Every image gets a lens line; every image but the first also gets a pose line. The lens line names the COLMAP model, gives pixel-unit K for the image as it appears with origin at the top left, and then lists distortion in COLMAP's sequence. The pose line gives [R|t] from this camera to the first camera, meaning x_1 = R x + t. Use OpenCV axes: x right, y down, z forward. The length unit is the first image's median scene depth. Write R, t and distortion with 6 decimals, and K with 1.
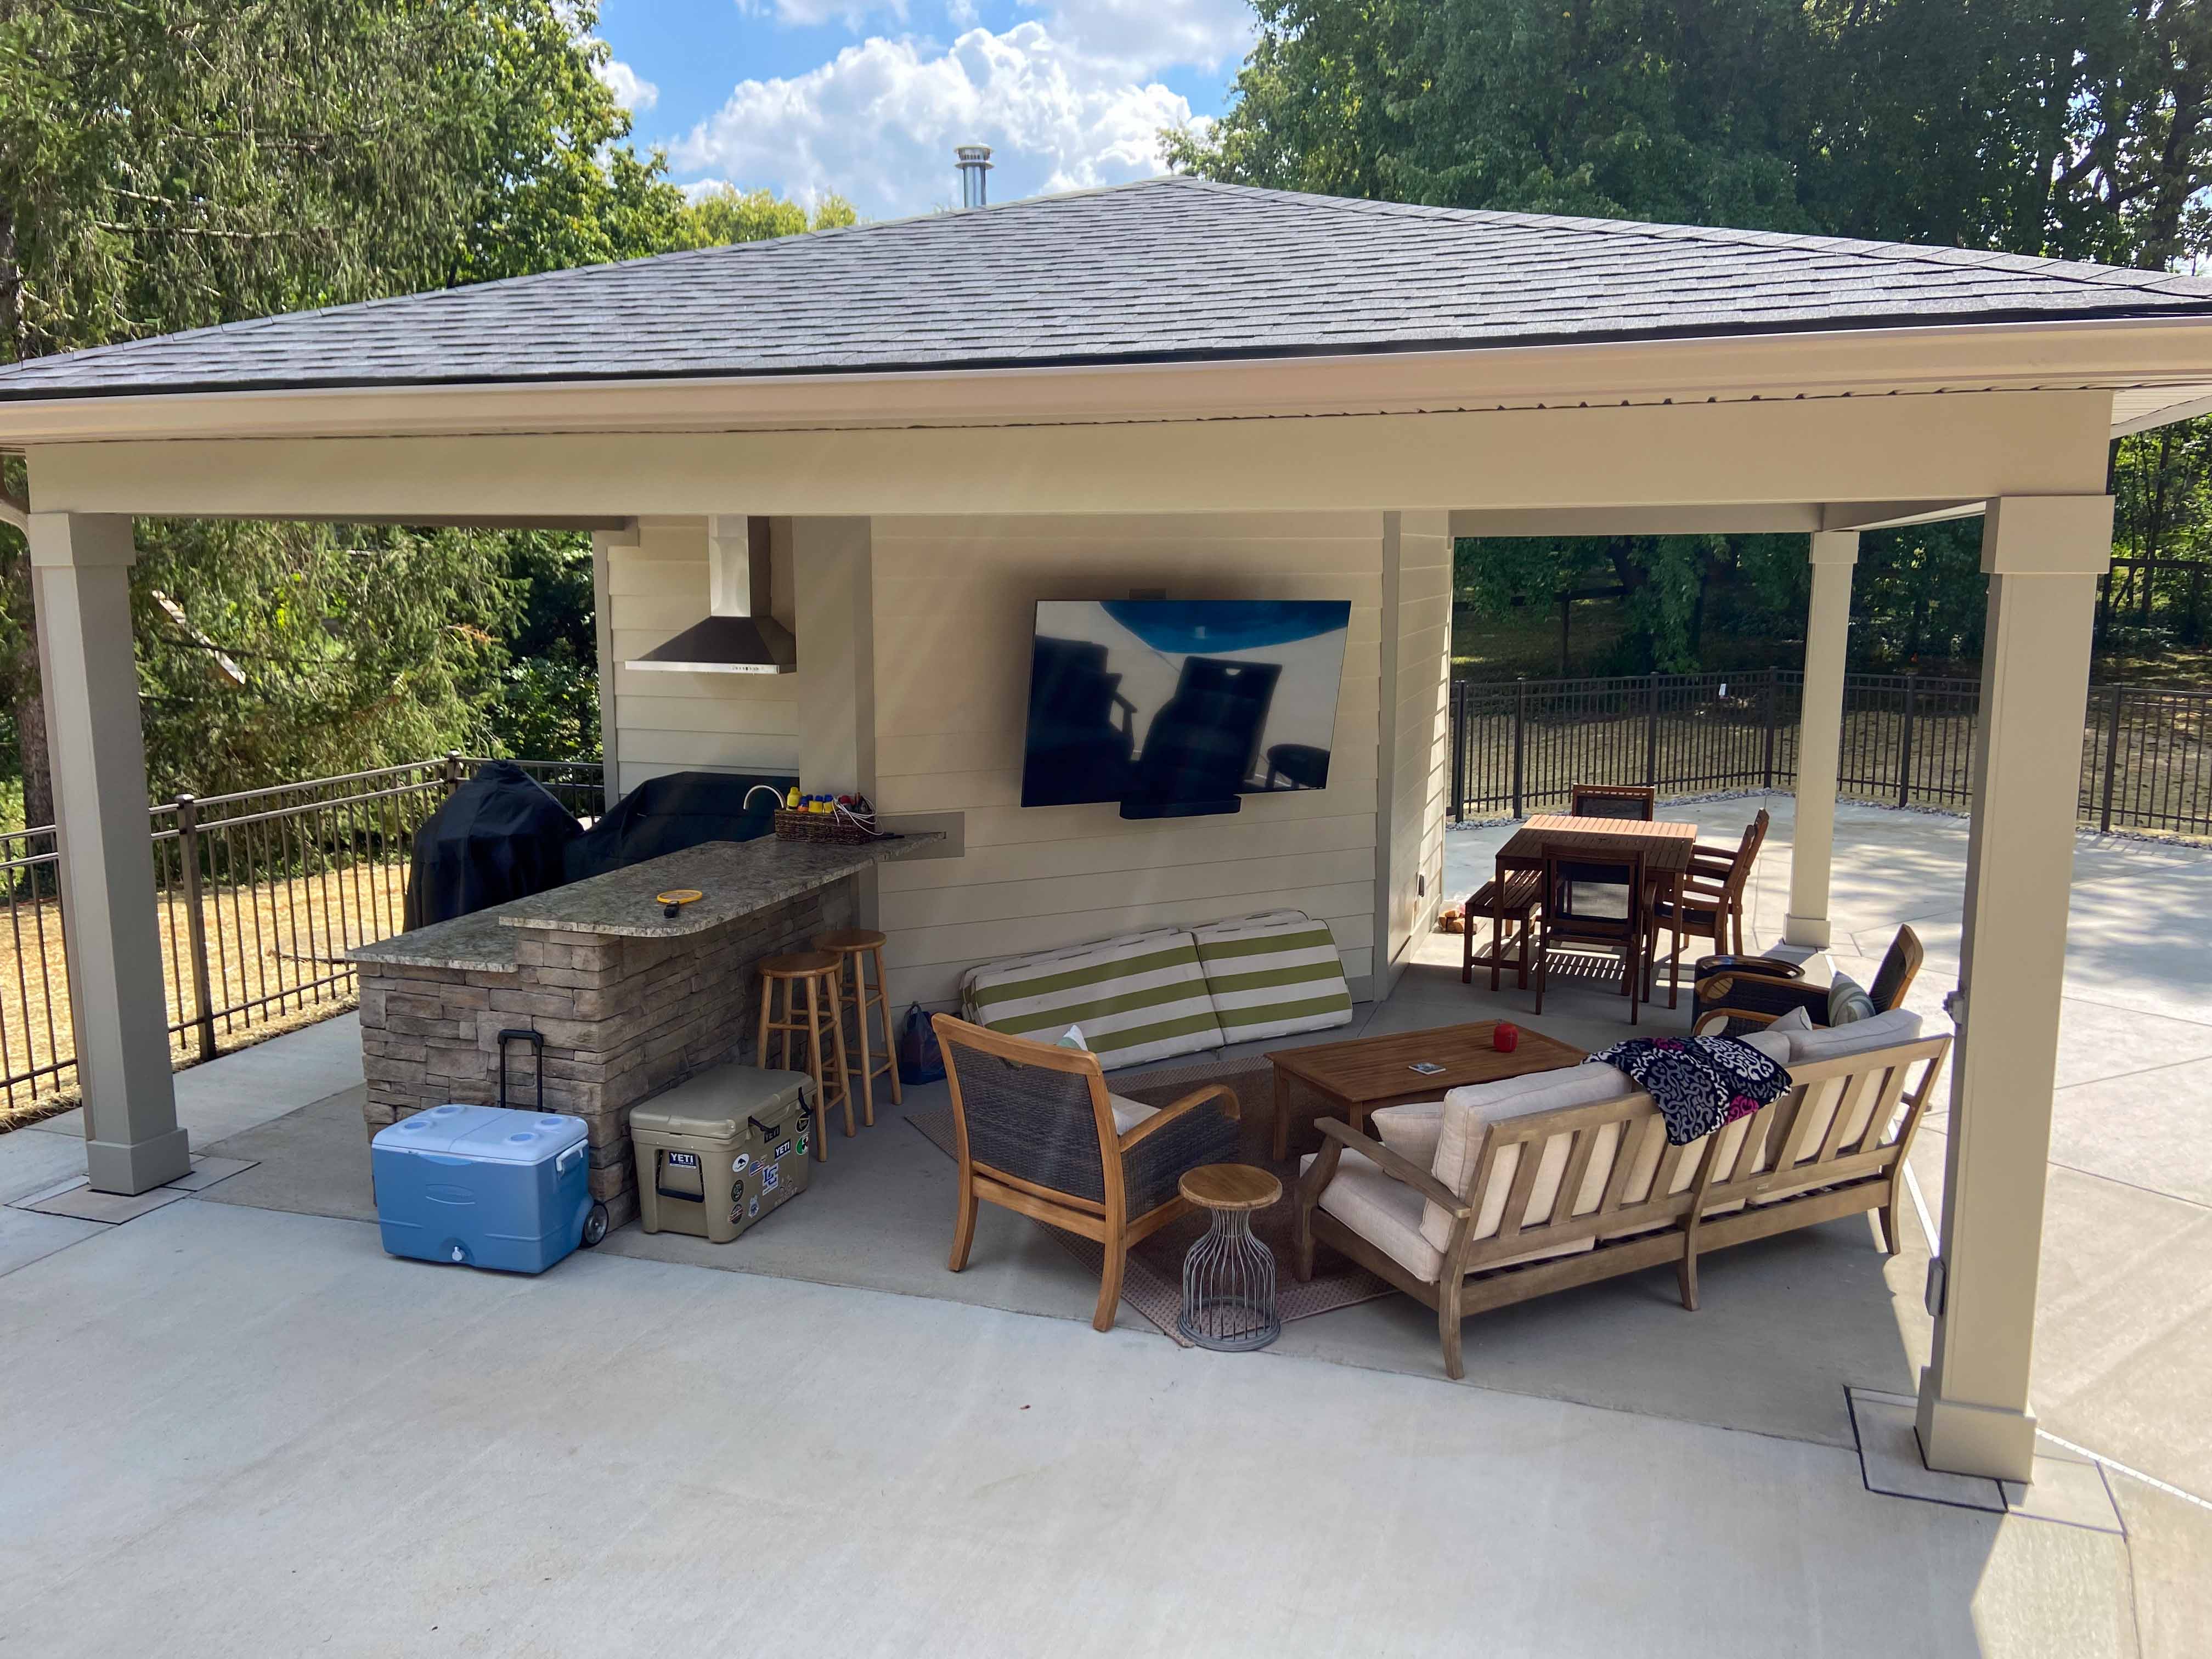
lens RADIAL K [[1646.7, 0, 1112.4], [0, 1646.7, 795.5], [0, 0, 1]] dist [0.165893, -0.185850]
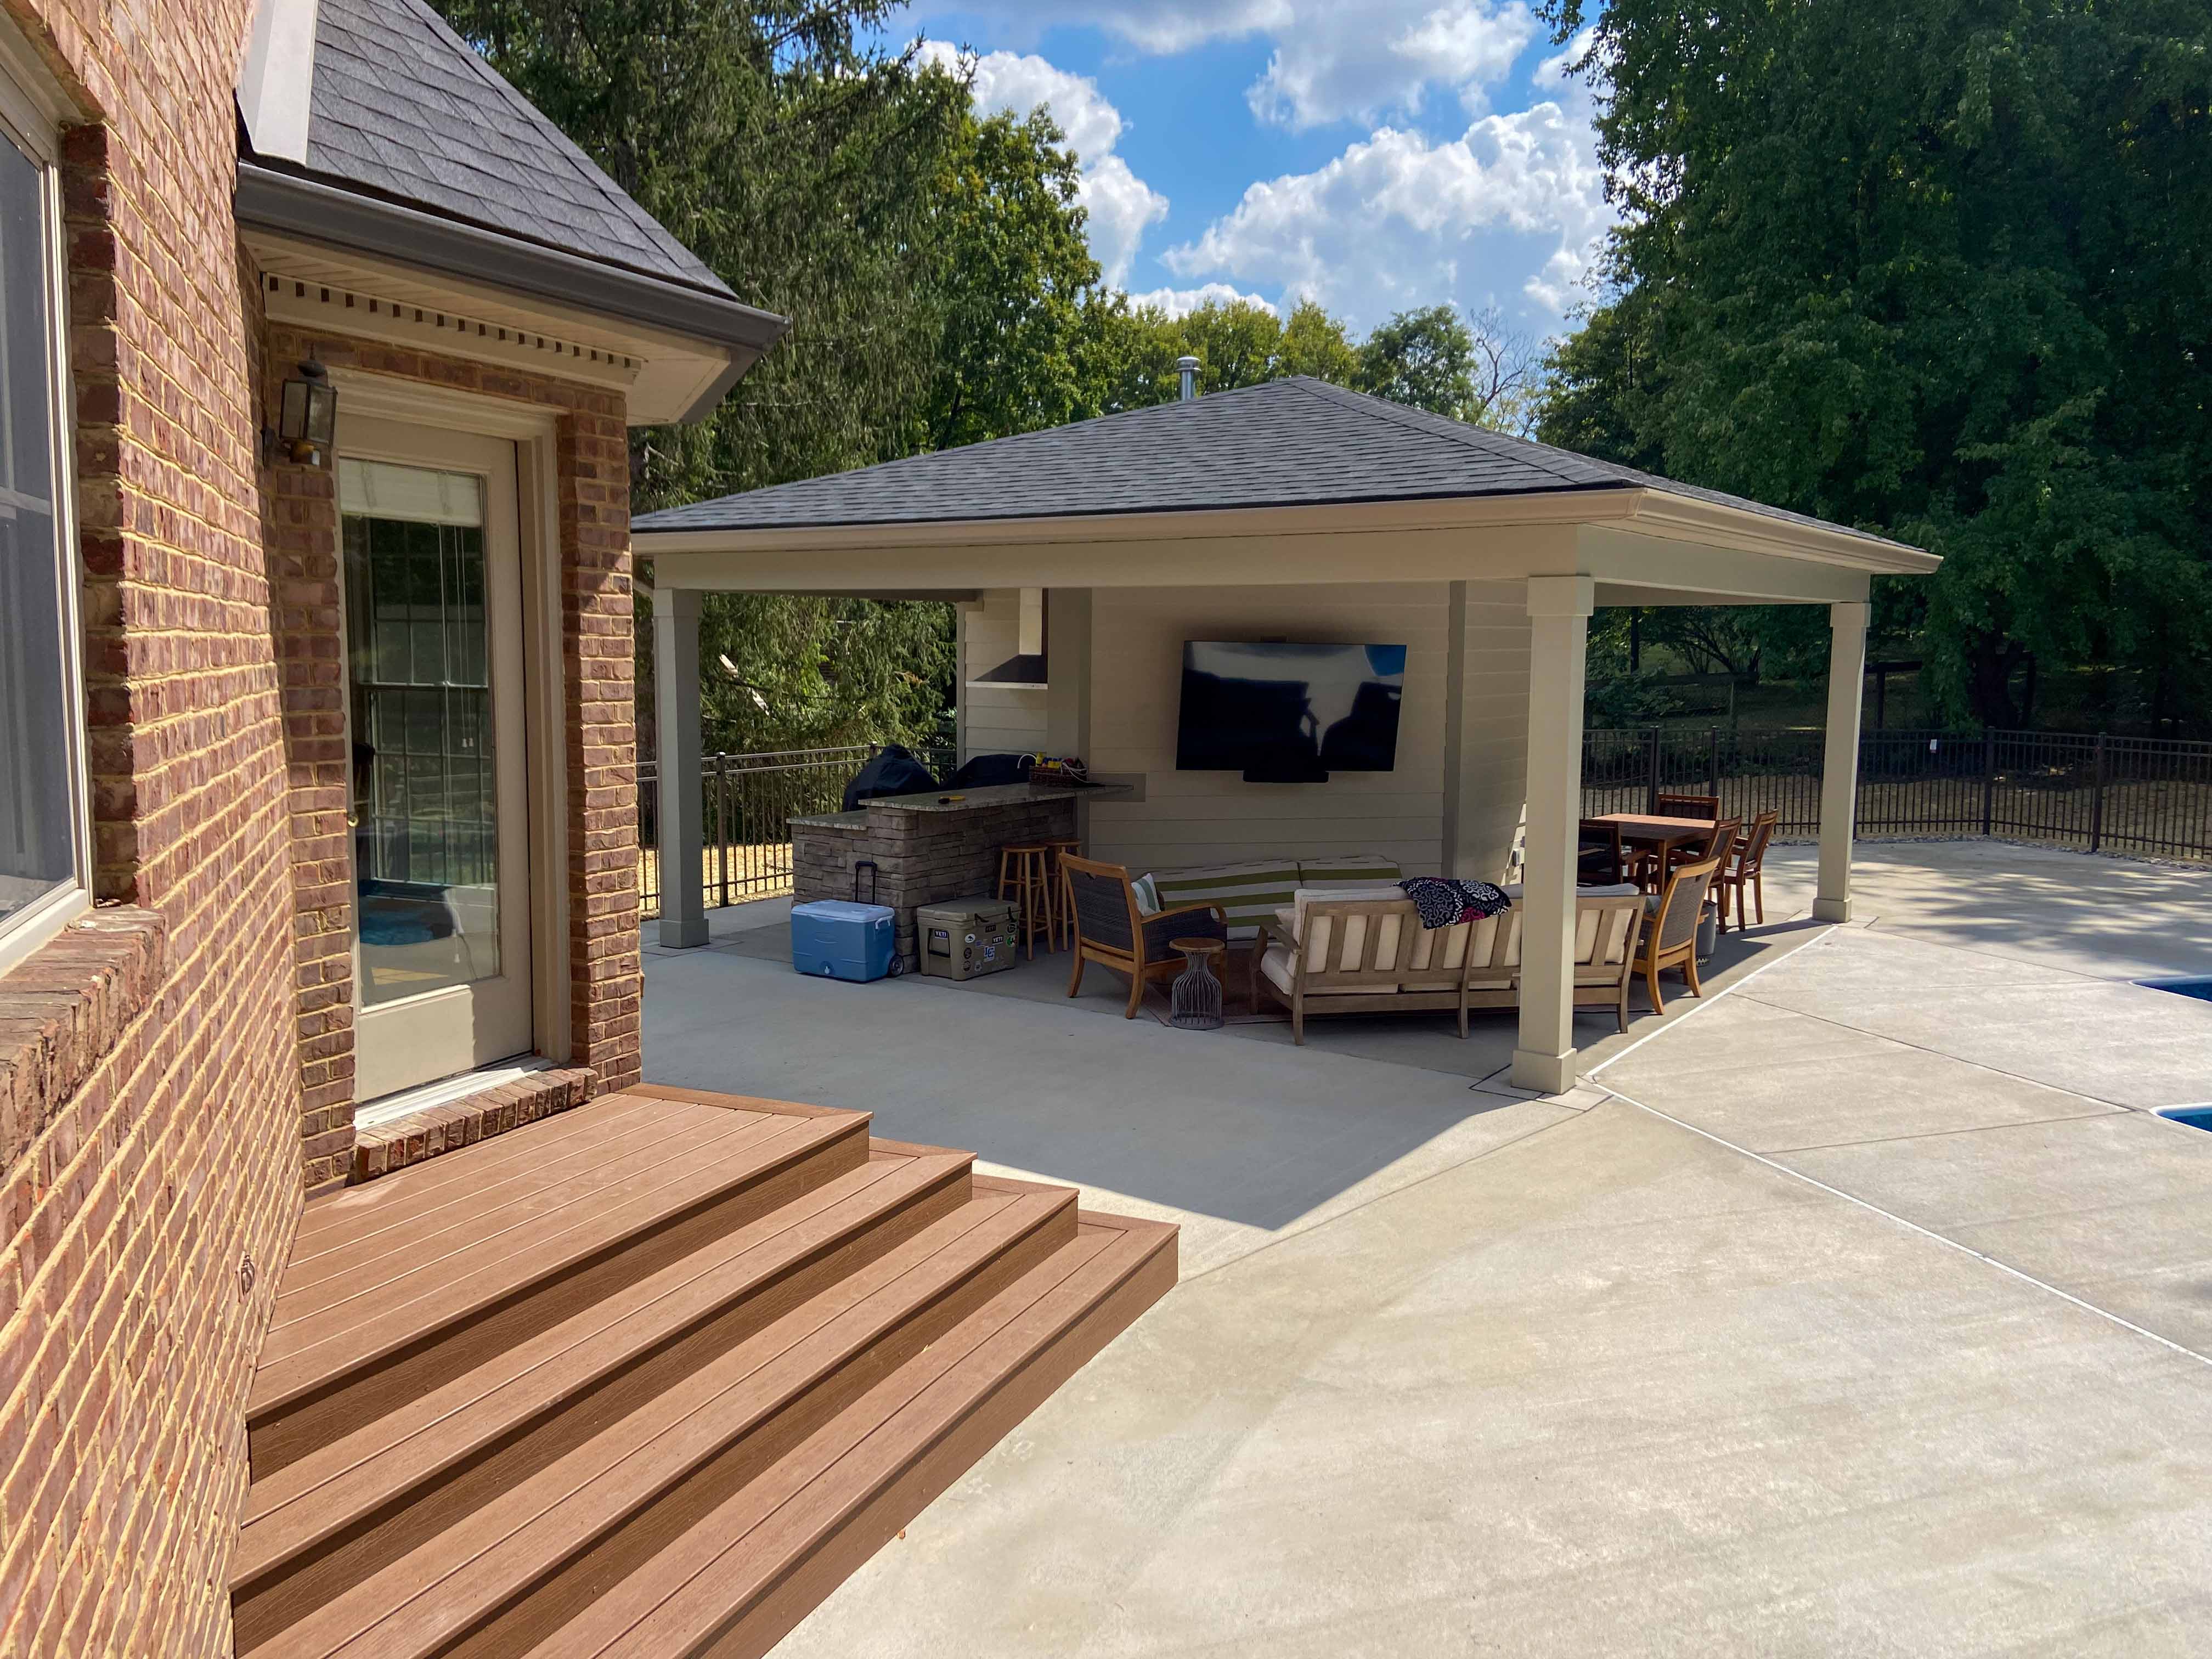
lens RADIAL K [[1668.6, 0, 1111.2], [0, 1668.6, 779.4], [0, 0, 1]] dist [0.220410, -0.246426]
pose [[0.959232, 0.032544, -0.280739, 0.297734], [-0.049373, 0.997369, -0.053083, 0.092304], [0.278273, 0.064780, 0.958315, -0.498067]]
